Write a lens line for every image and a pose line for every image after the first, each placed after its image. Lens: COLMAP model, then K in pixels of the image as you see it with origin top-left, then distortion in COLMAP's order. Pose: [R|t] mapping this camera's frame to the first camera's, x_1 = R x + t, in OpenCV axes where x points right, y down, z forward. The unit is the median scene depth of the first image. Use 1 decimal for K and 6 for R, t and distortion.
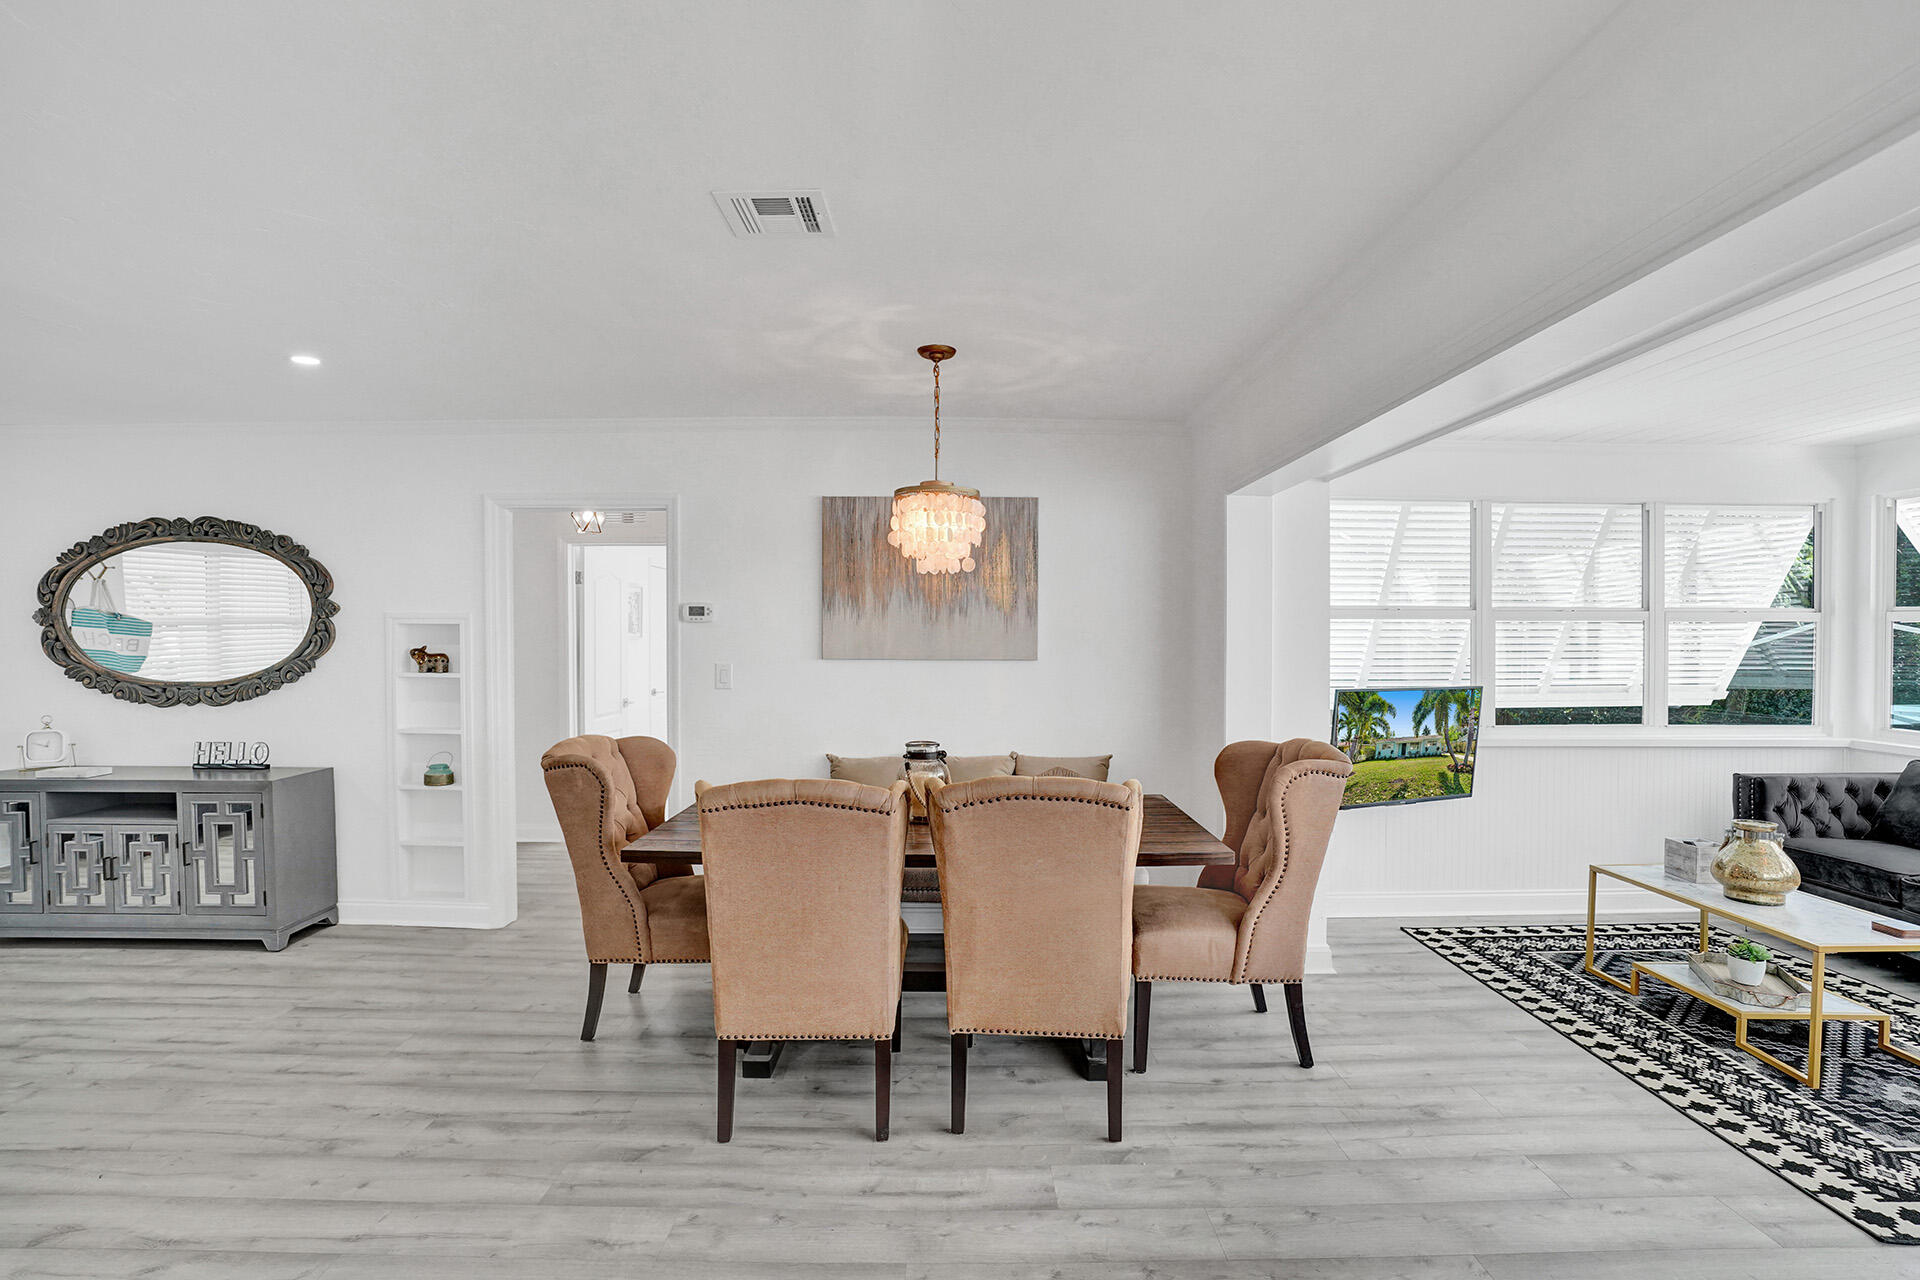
lens RADIAL K [[902.3, 0, 958.2], [0, 902.3, 640.6], [0, 0, 1]] dist [-0.038912, 0.011984]
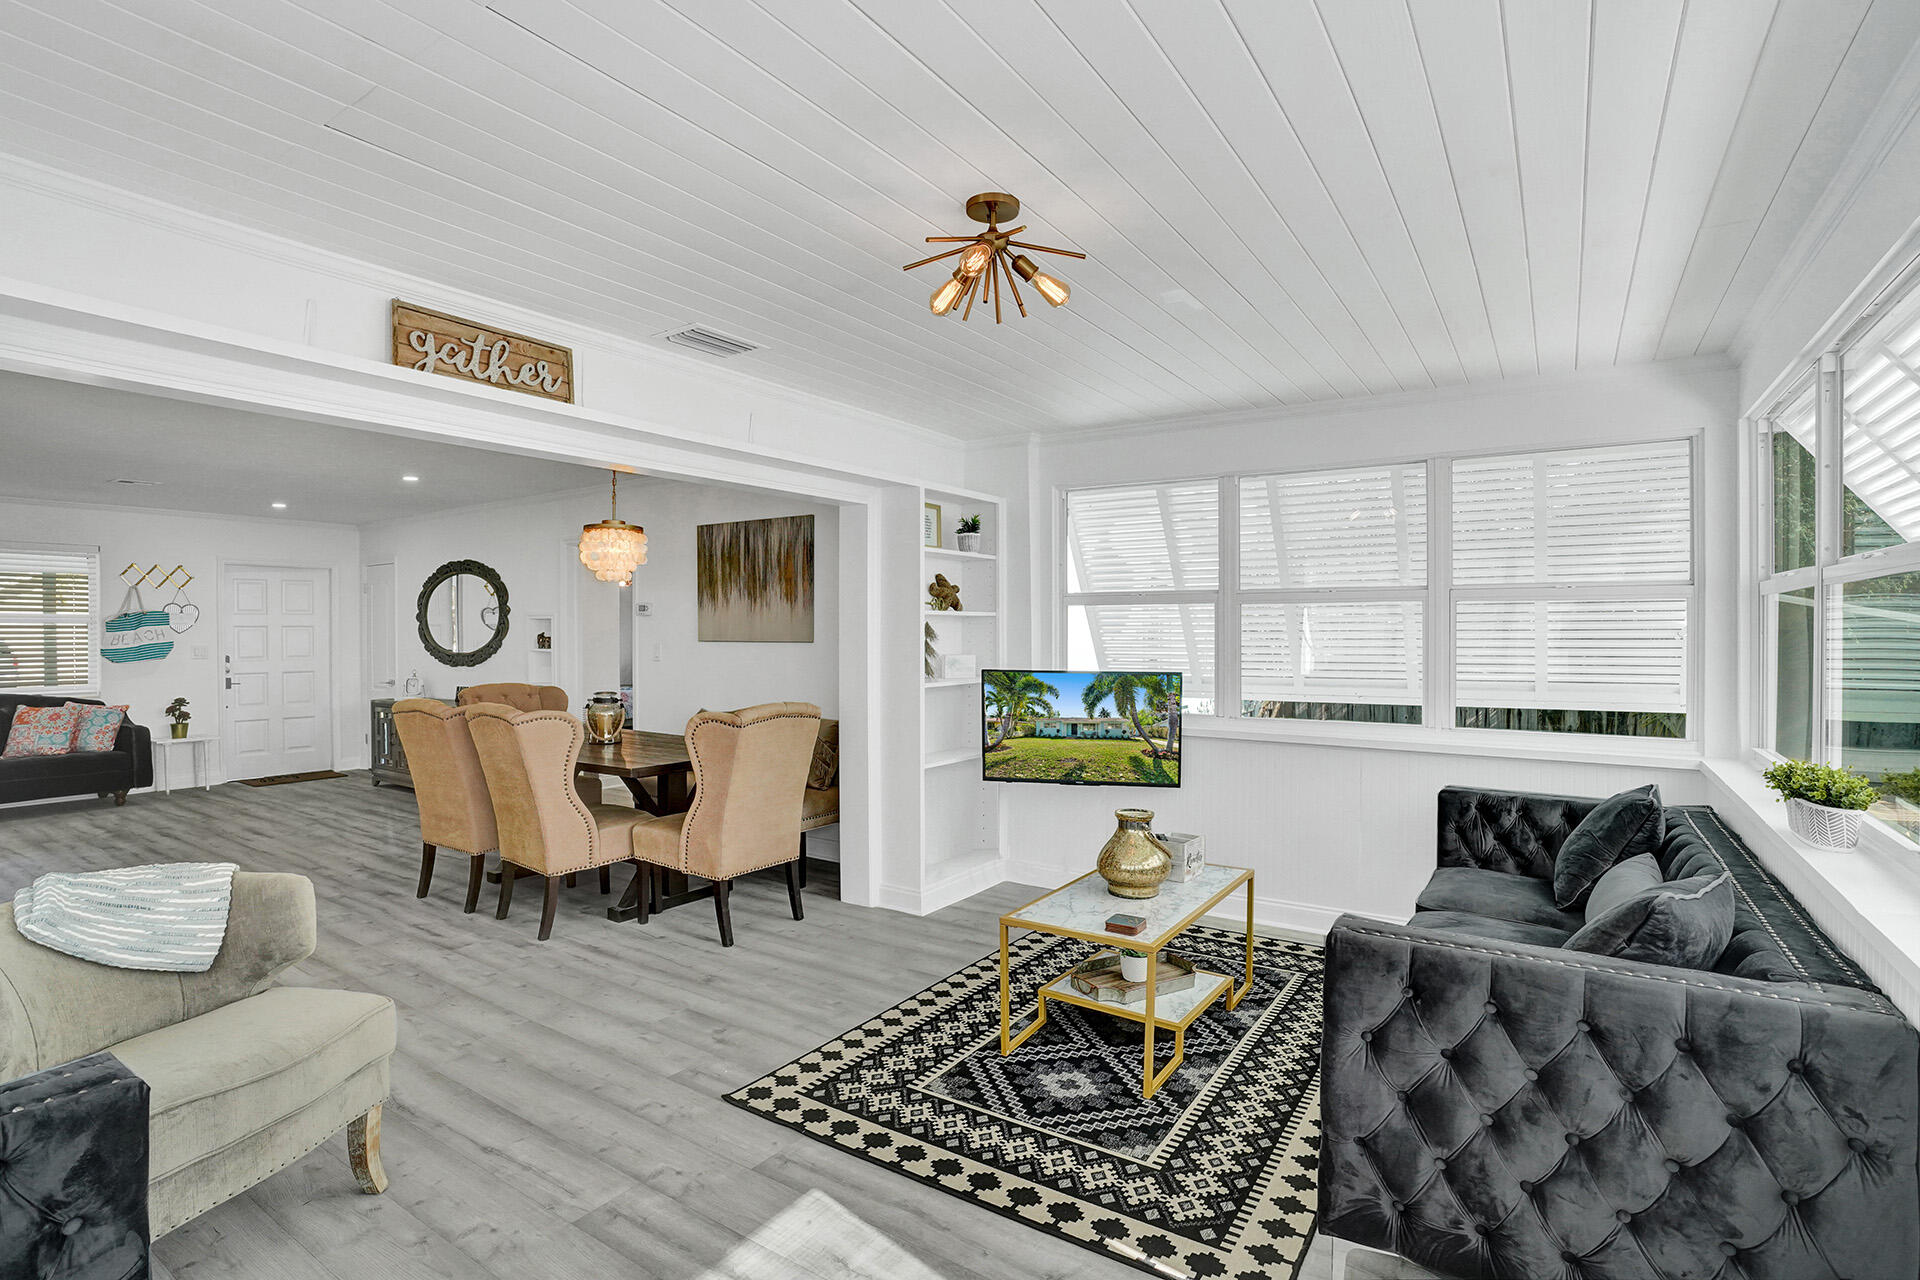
lens RADIAL K [[902.3, 0, 938.5], [0, 902.3, 579.2], [0, 0, 1]] dist [-0.038912, 0.011984]
pose [[0.820863, -0.036529, -0.569956, 1.006622], [0.002517, 0.998174, -0.060349, 0.010117], [0.571120, 0.048104, 0.819456, 0.044917]]
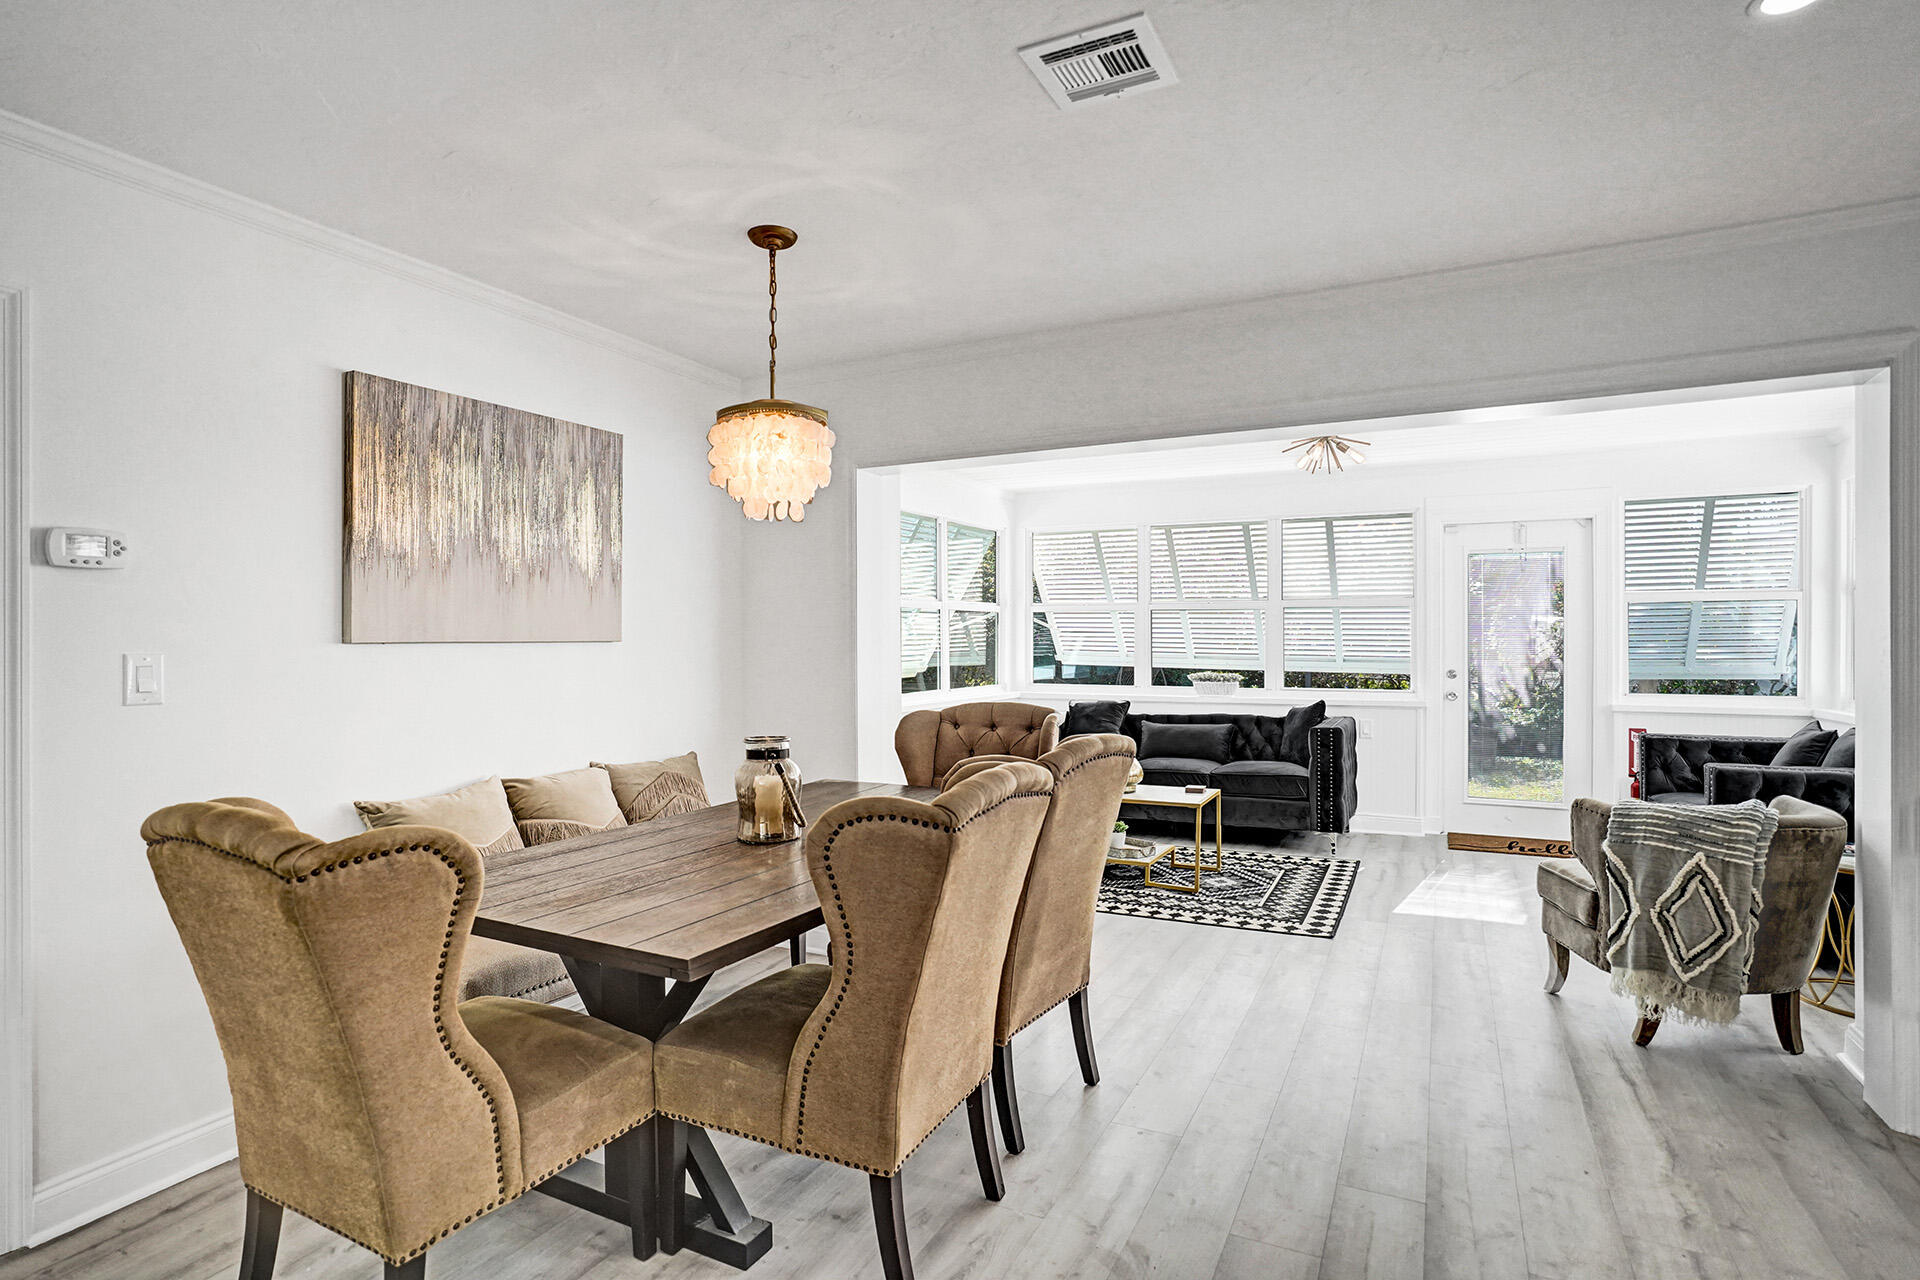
lens RADIAL K [[975.1, 0, 961.7], [0, 975.1, 641.5], [0, 0, 1]] dist [-0.051221, 0.002387]
pose [[0.462807, -0.008829, 0.886415, -0.533630], [0.012949, 0.999911, 0.003198, 0.022768], [-0.886364, 0.009998, 0.462880, 0.362748]]
